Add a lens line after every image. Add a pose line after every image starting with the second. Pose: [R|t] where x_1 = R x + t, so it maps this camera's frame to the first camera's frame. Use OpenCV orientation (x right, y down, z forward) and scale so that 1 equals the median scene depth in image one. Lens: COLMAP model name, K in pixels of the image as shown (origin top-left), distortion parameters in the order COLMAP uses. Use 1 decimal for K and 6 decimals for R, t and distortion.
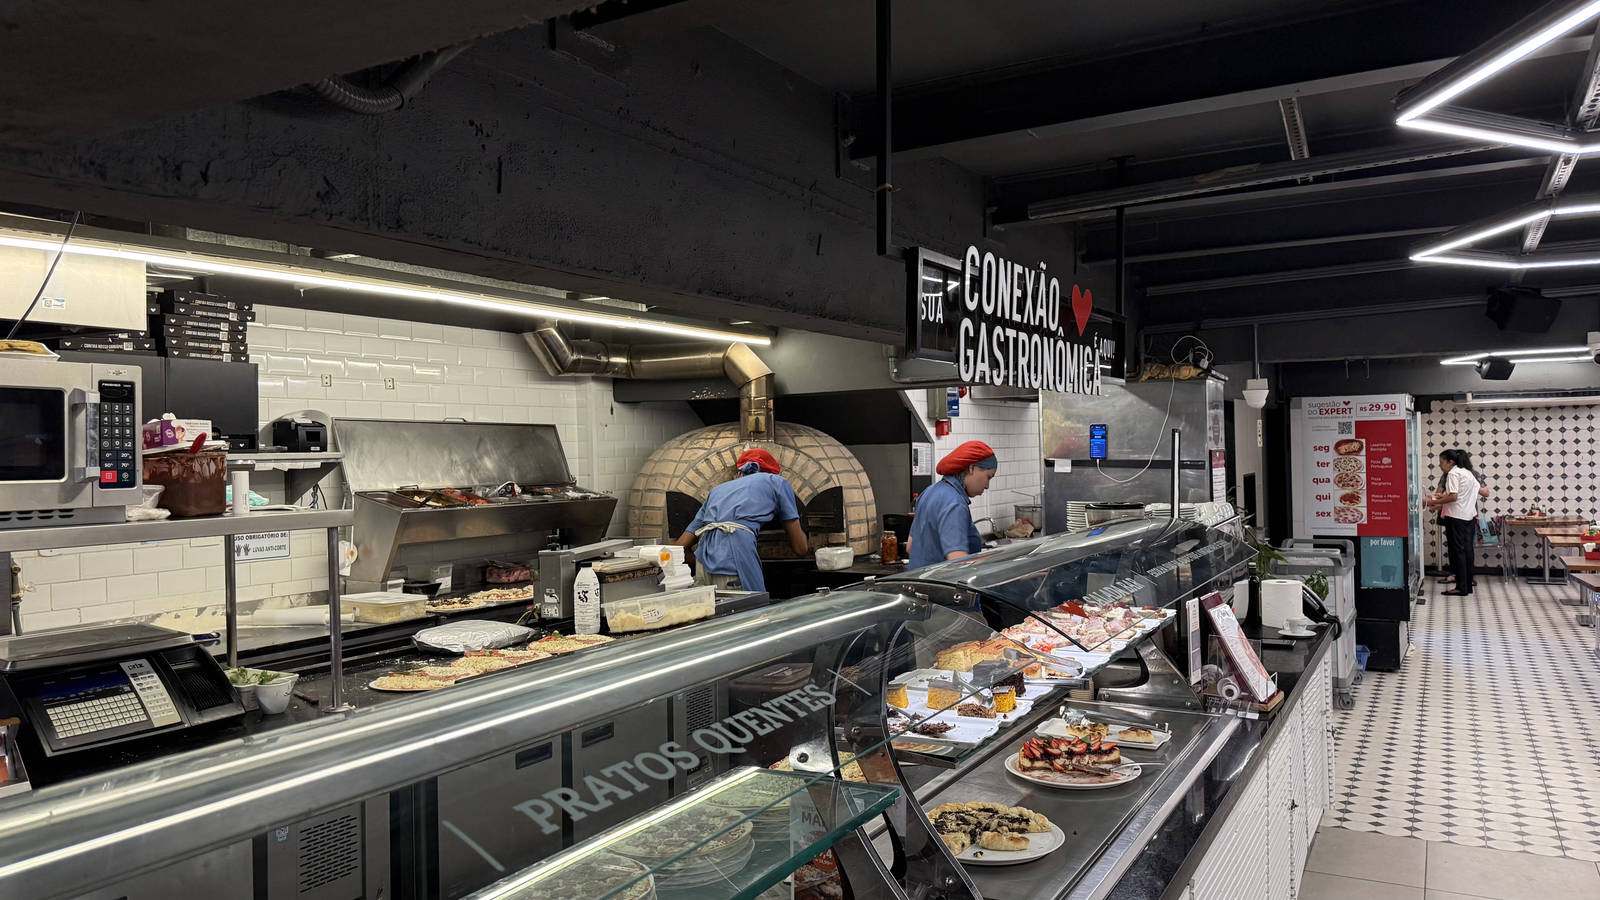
lens RADIAL K [[1137.8, 0, 797.6], [0, 1137.8, 453.7], [0, 0, 1]] dist [0.006106, 0.002608]
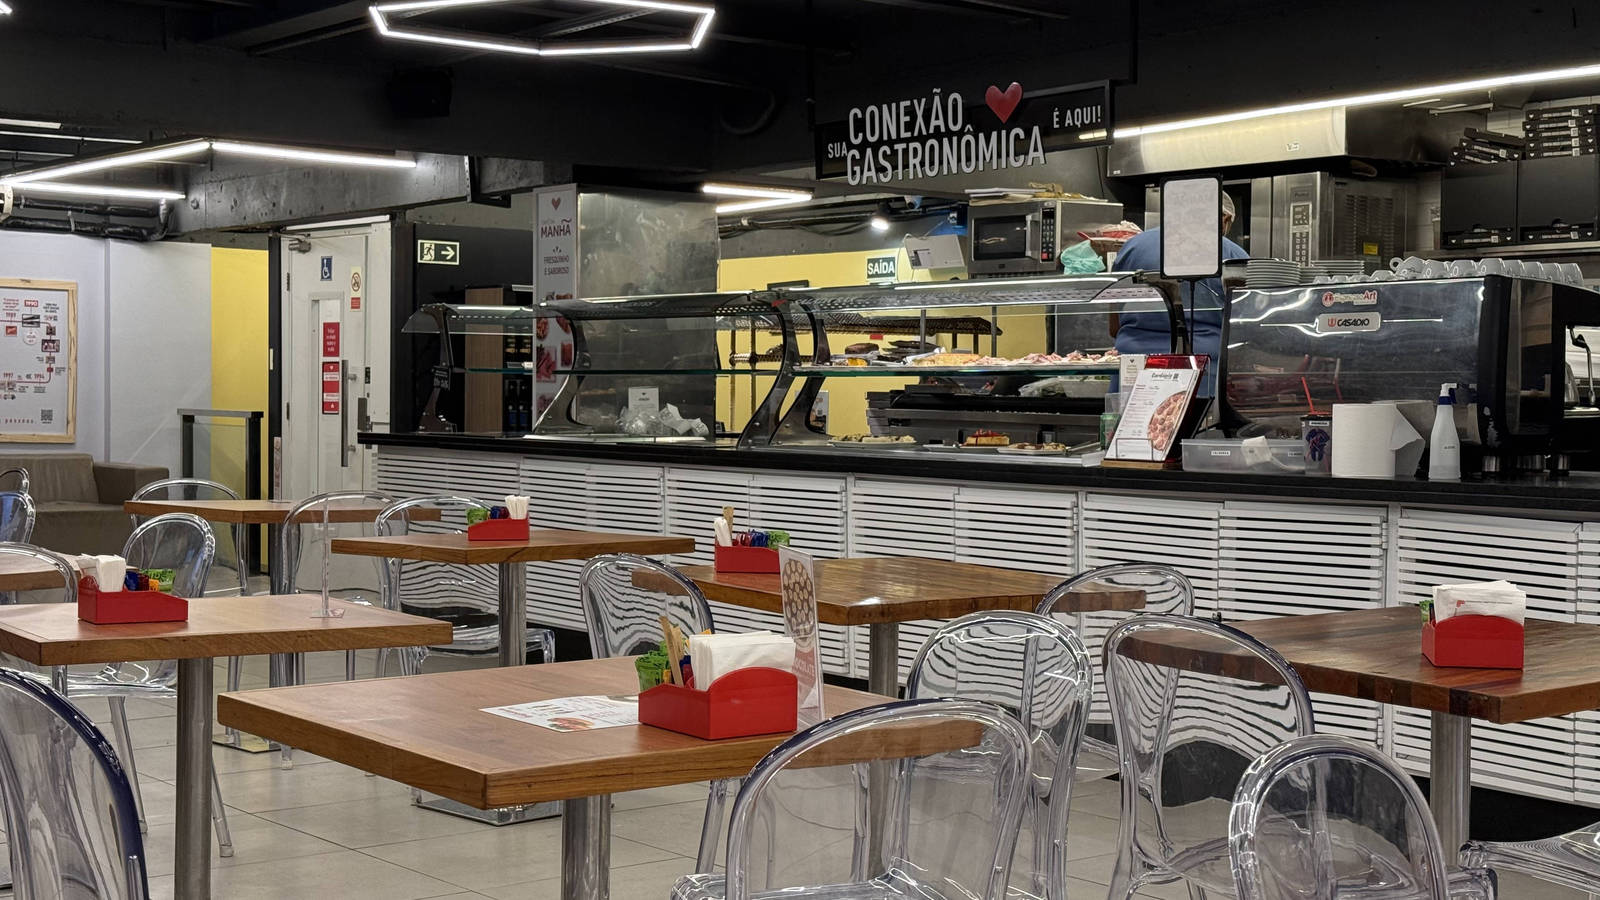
lens RADIAL K [[2150.5, 0, 799.4], [0, 2150.5, 448.9], [0, 0, 1]] dist [0.020258, 0.000000]
pose [[-0.362368, 0.048685, -0.930763, 2.174919], [0.002481, 0.998682, 0.051272, 0.115231], [0.932032, 0.016270, -0.362012, 1.395836]]
